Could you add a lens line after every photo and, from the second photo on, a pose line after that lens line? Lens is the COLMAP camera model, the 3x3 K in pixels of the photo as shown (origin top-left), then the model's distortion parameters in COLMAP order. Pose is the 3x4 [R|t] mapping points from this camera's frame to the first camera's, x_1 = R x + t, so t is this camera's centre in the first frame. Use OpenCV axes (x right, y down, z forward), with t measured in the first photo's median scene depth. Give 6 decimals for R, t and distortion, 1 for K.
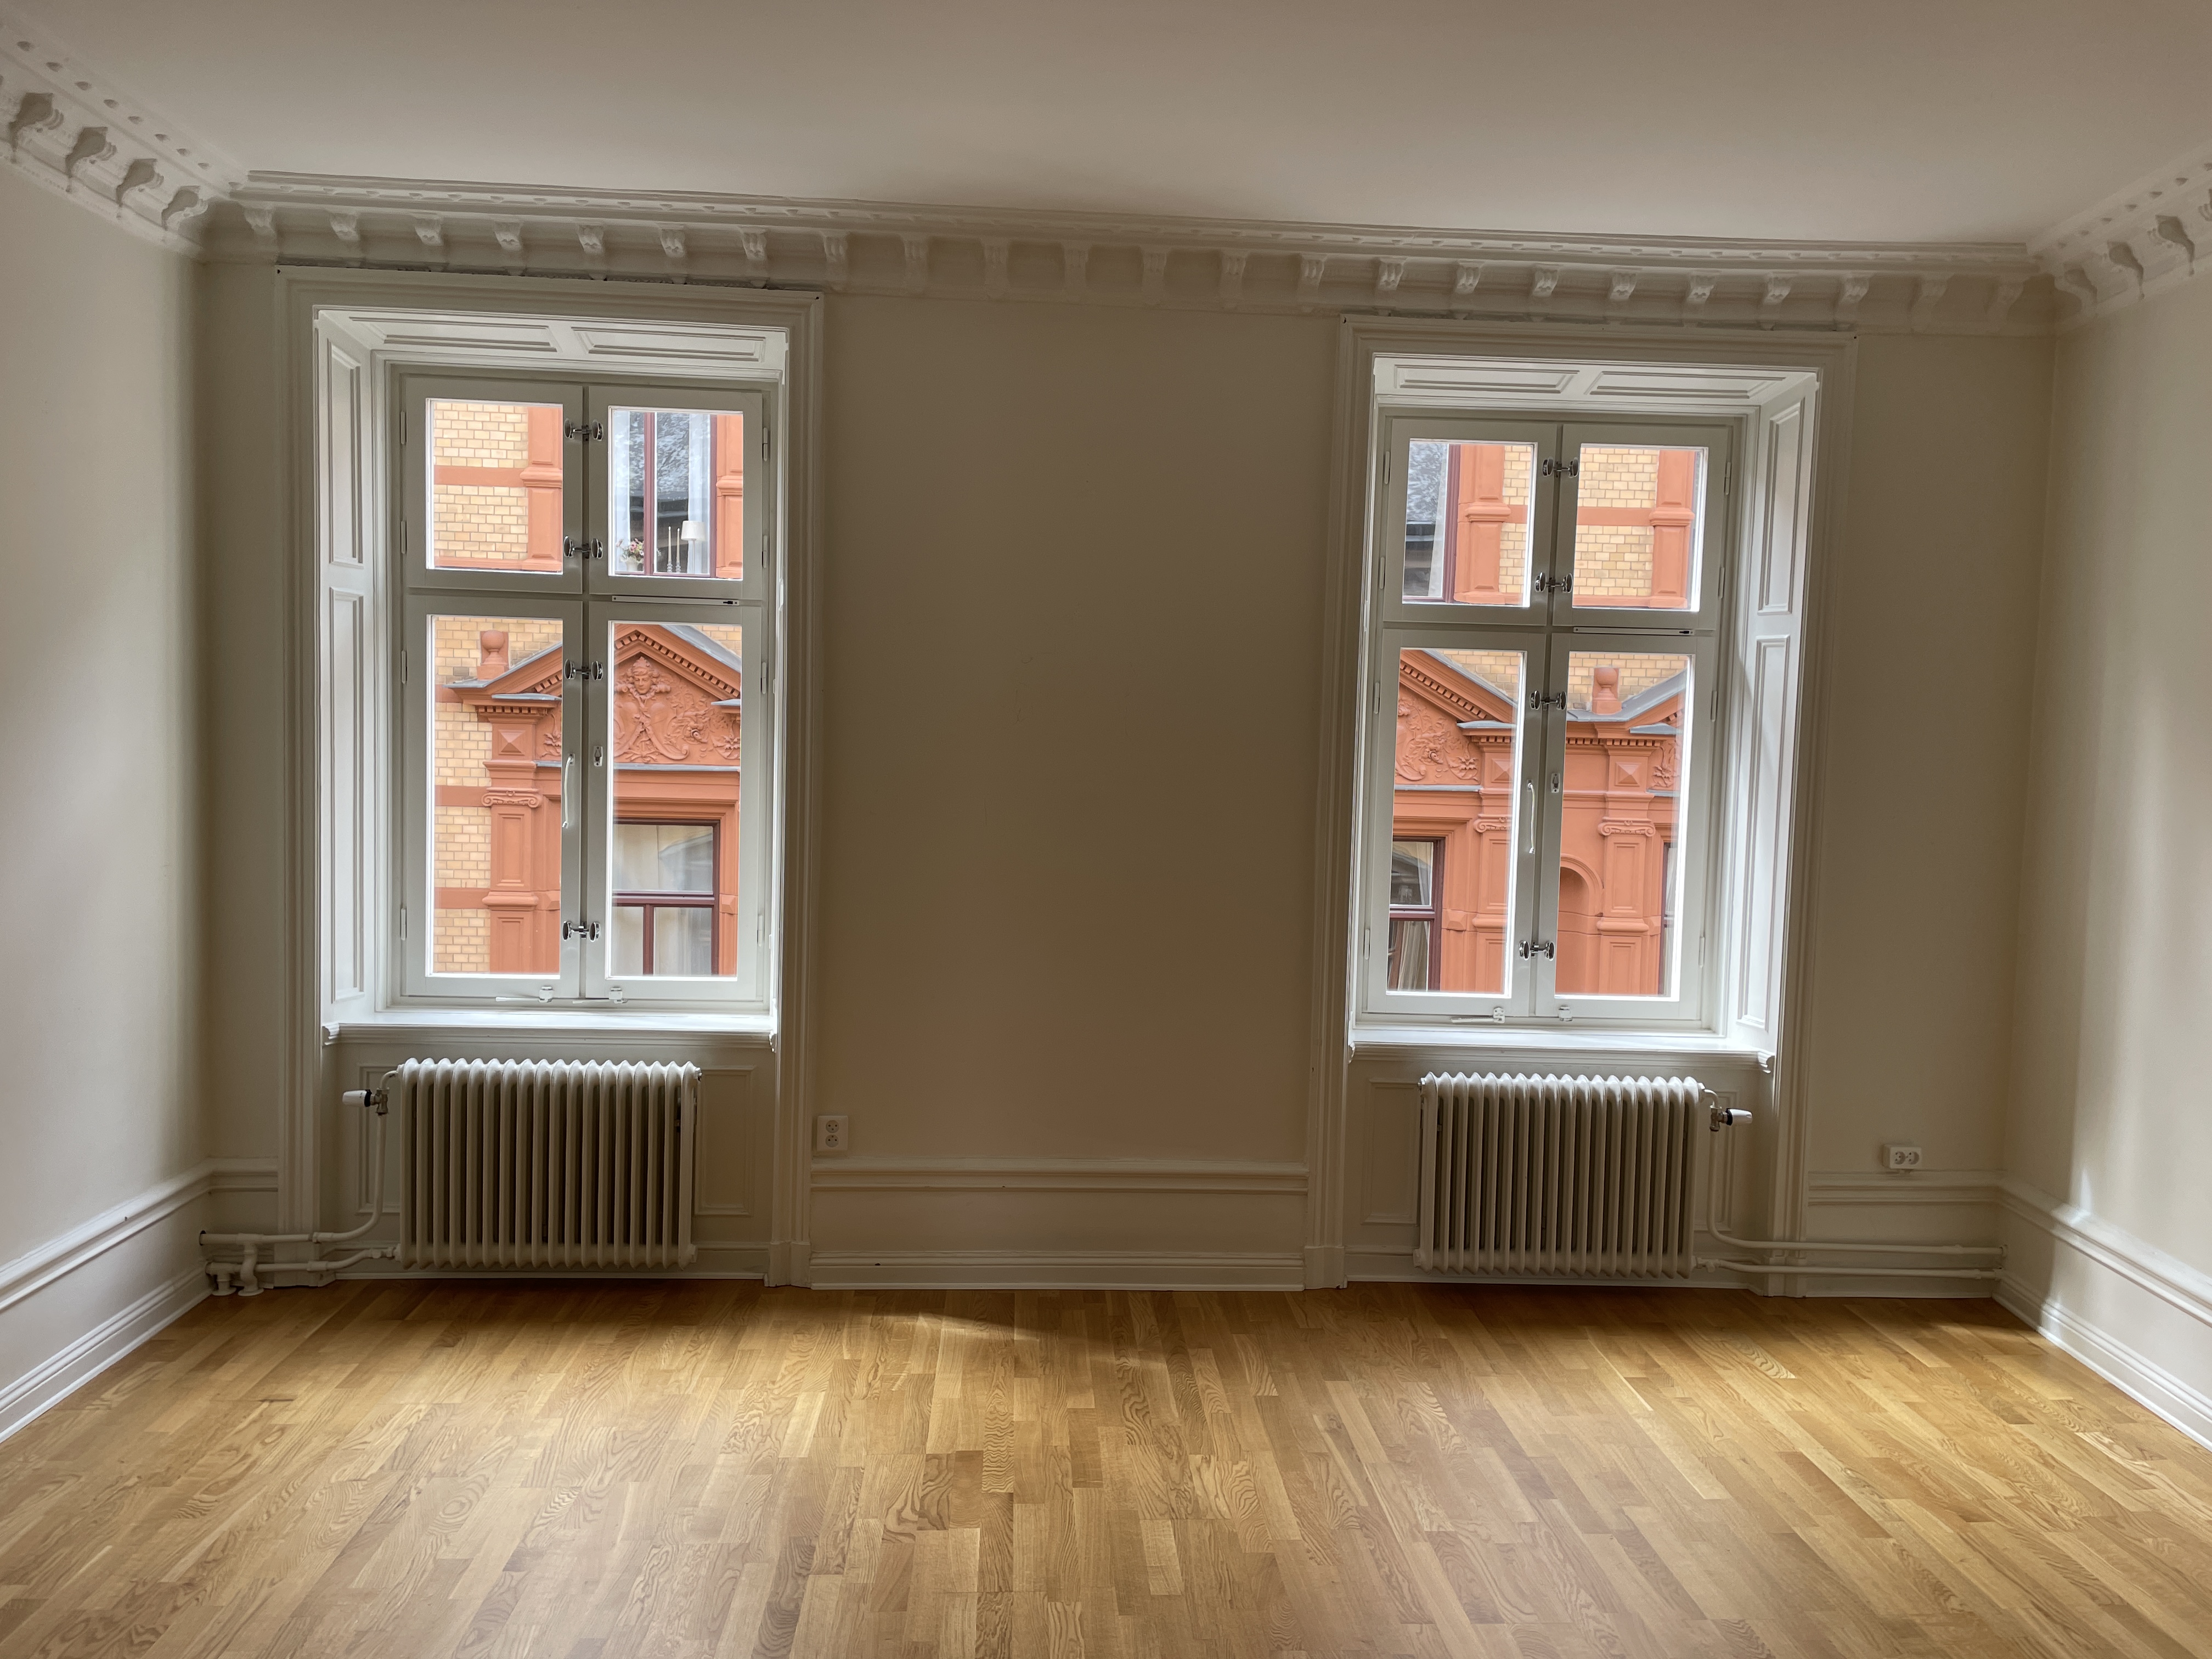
lens RADIAL K [[1673.3, 0, 1134.3], [0, 1673.3, 823.3], [0, 0, 1]] dist [0.087306, -0.086788]
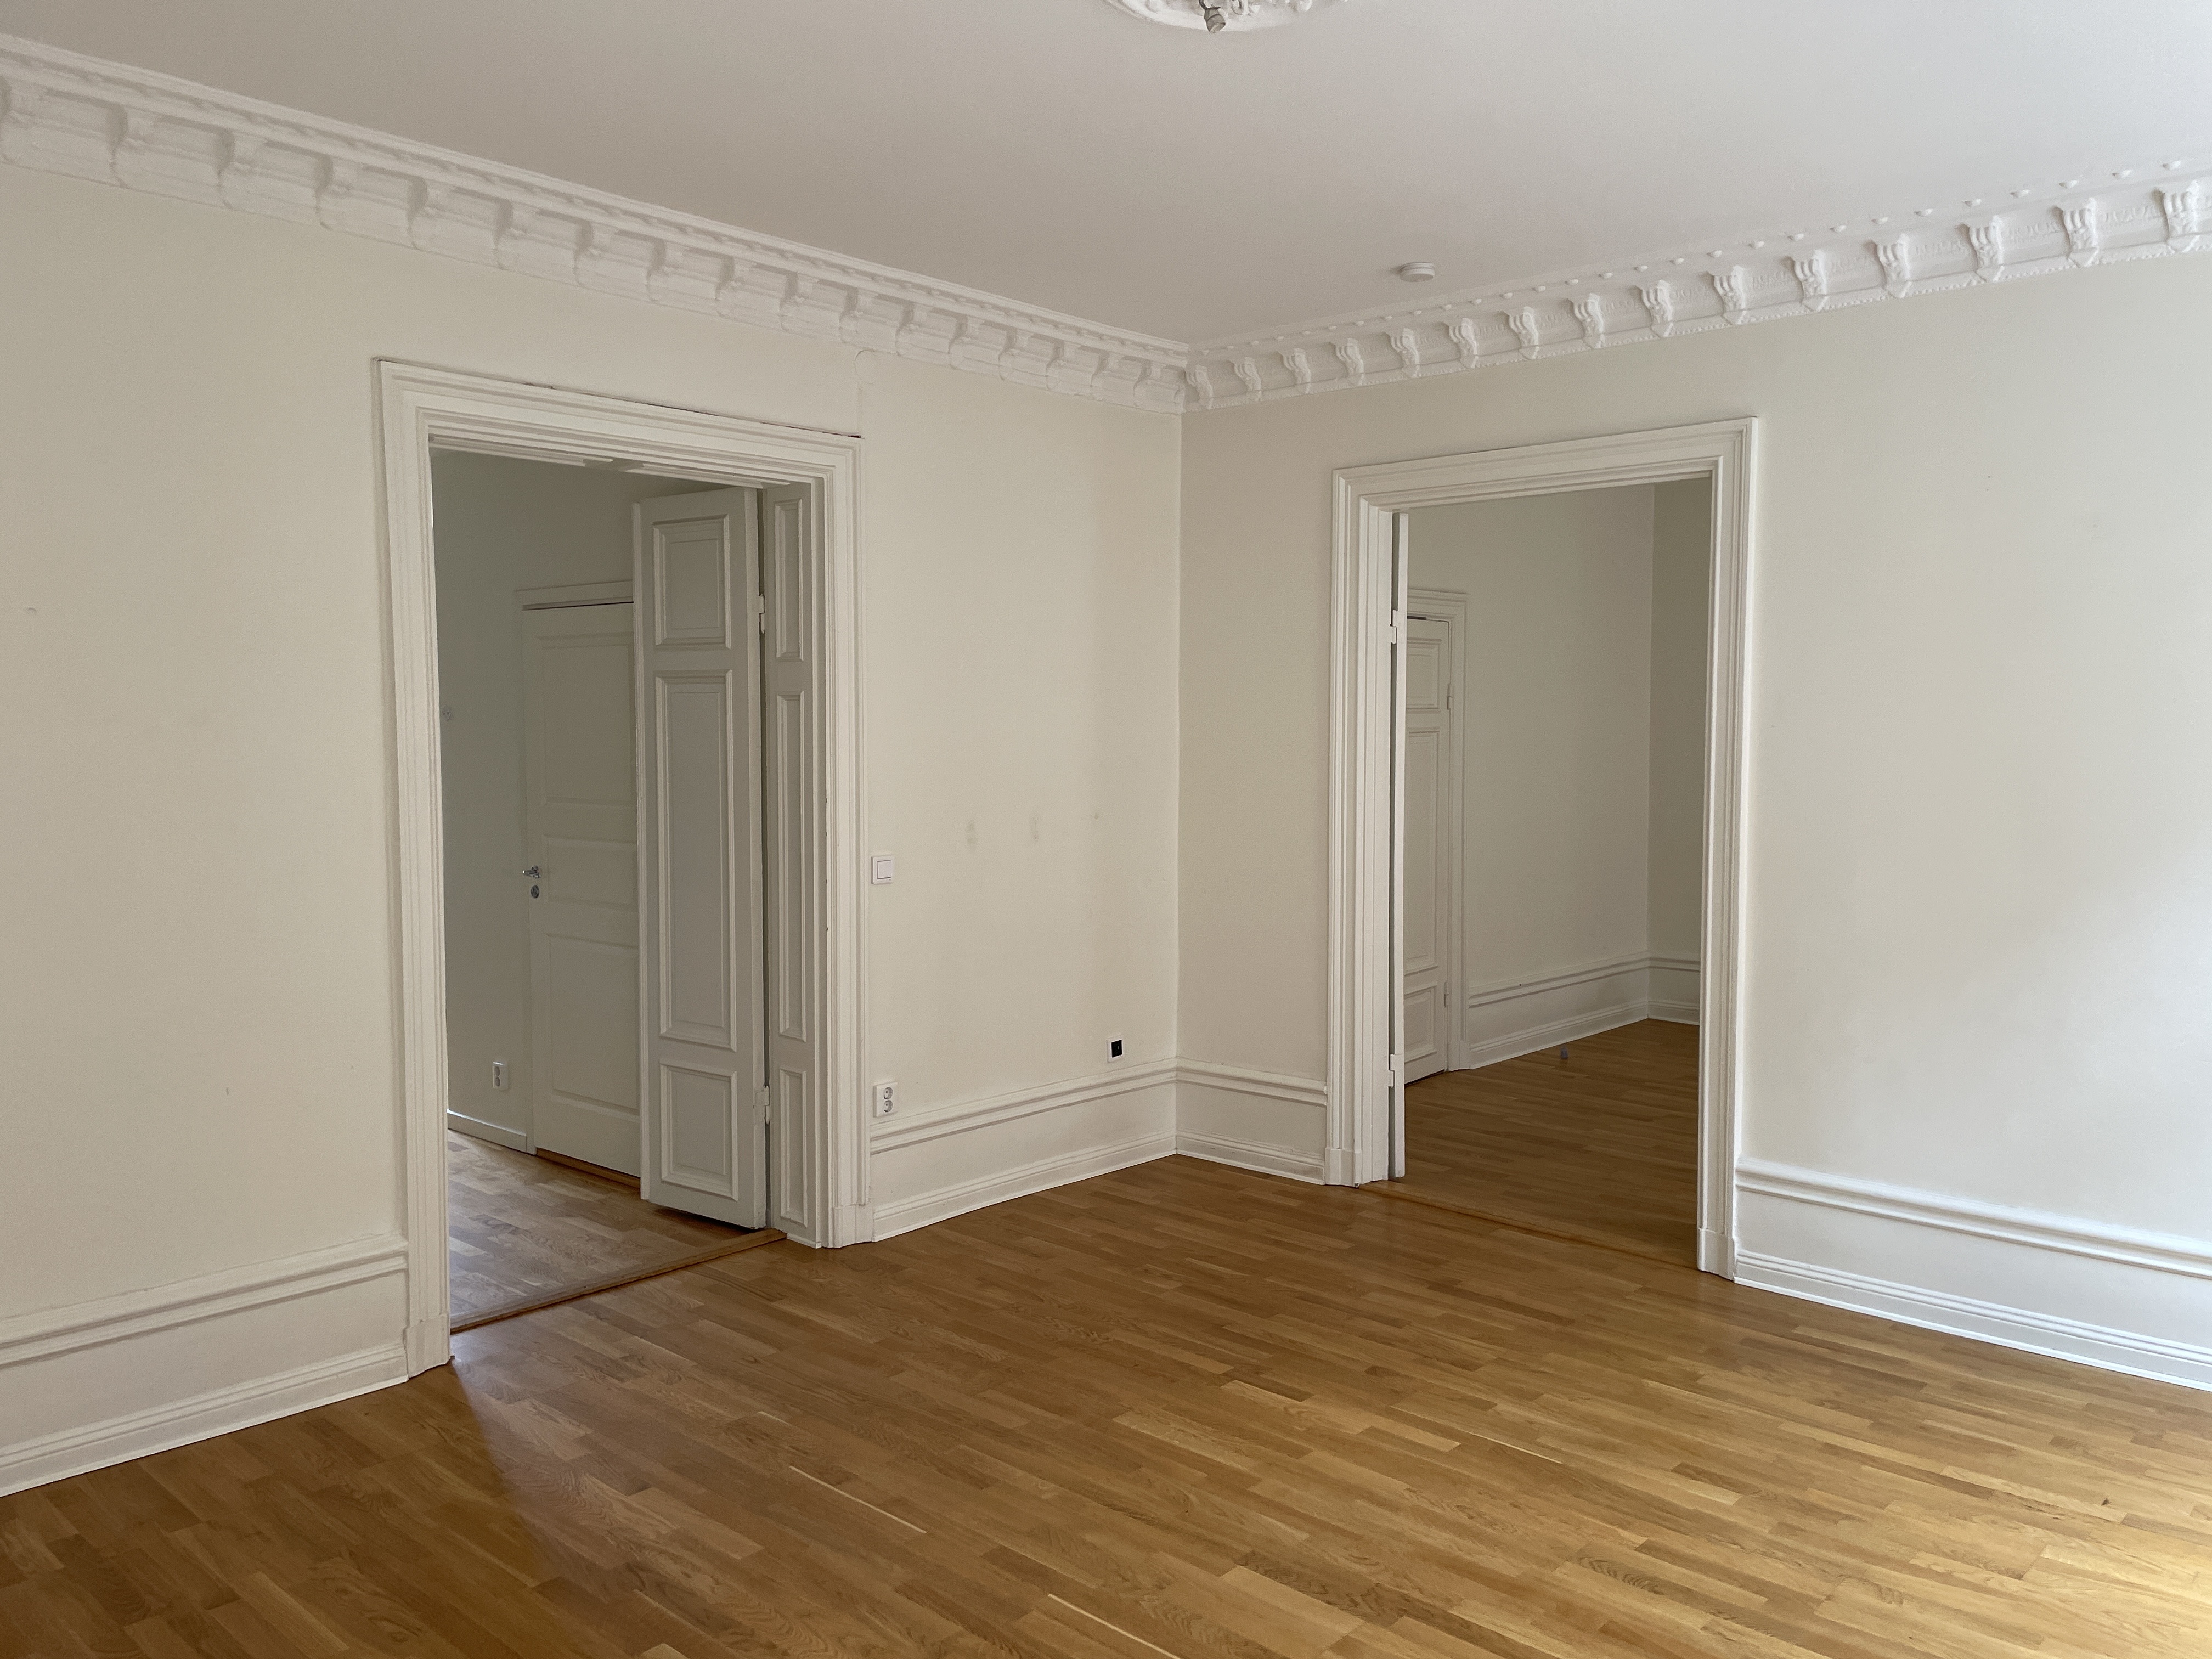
lens RADIAL K [[1673.3, 0, 1118.3], [0, 1673.3, 820.5], [0, 0, 1]] dist [0.087306, -0.086788]
pose [[-0.717563, 0.021647, -0.696157, 0.499674], [-0.052003, 0.995062, 0.084542, -0.054089], [0.694550, 0.096867, -0.712894, 0.967846]]
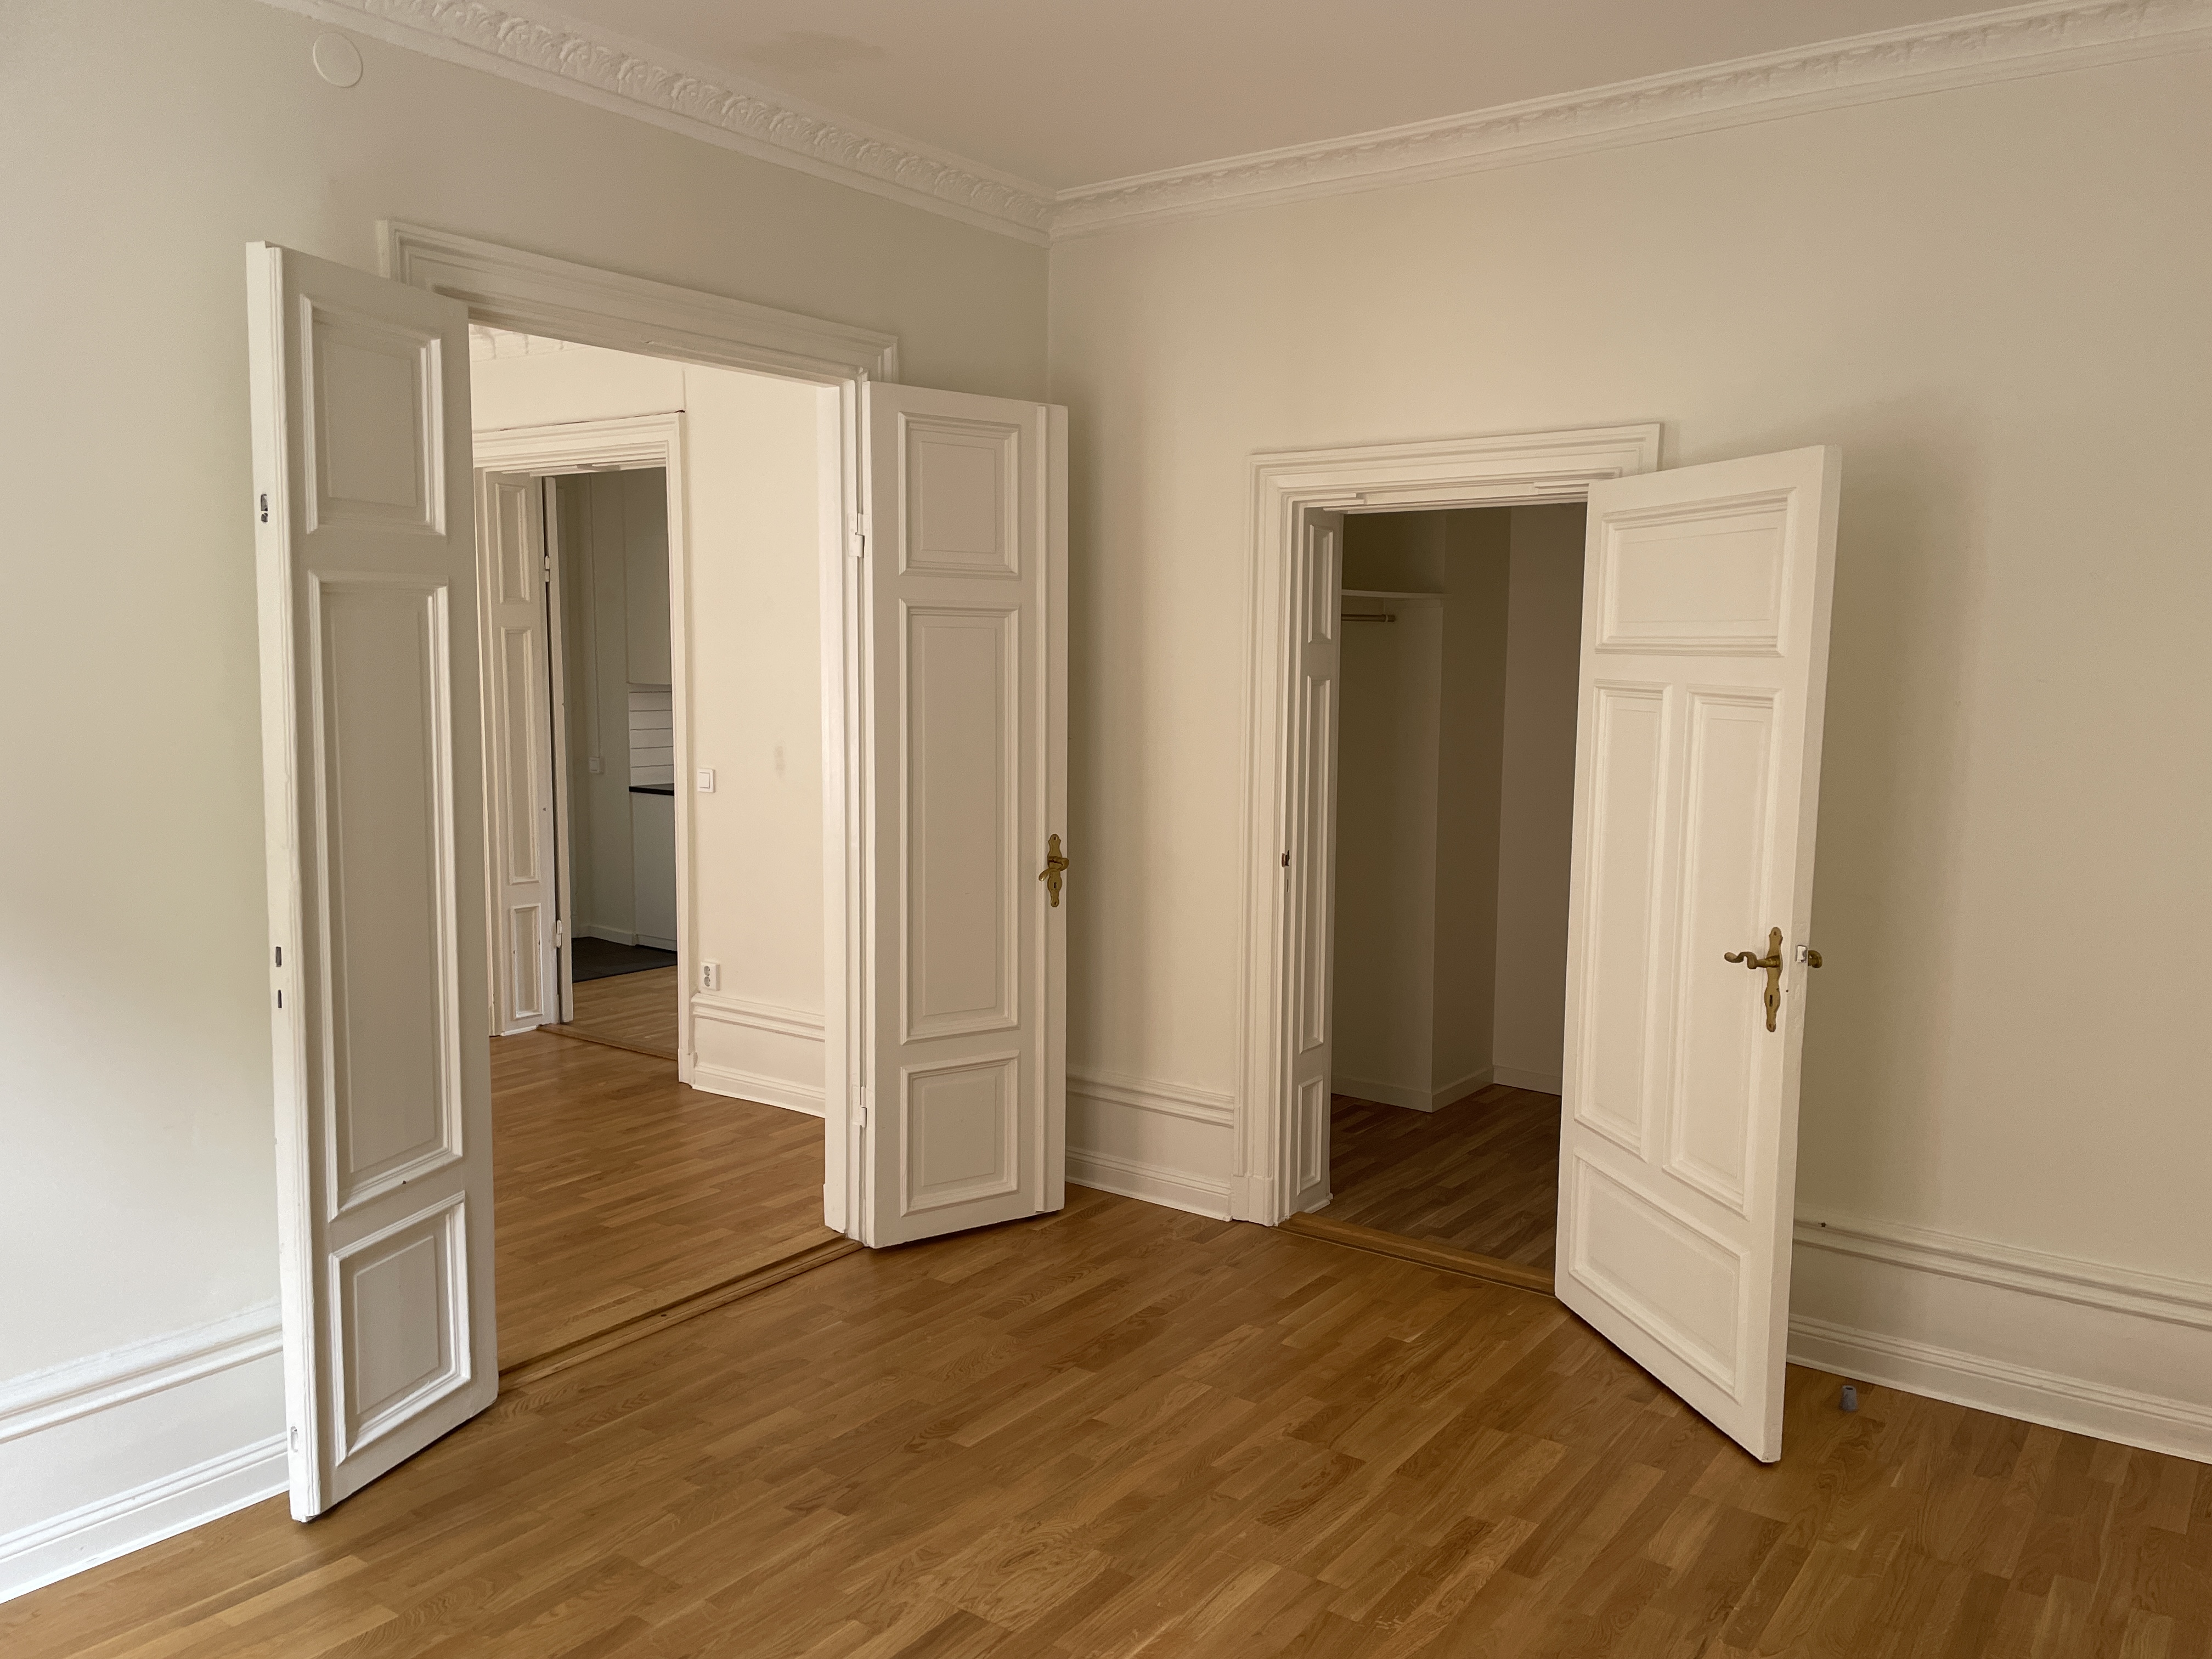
lens RADIAL K [[1673.3, 0, 1107.9], [0, 1673.3, 824.7], [0, 0, 1]] dist [0.087306, -0.086788]
pose [[-0.769807, -0.093830, 0.631343, -1.257414], [0.007050, 0.987826, 0.155406, -0.086483], [-0.638238, 0.124083, -0.759773, 0.863967]]
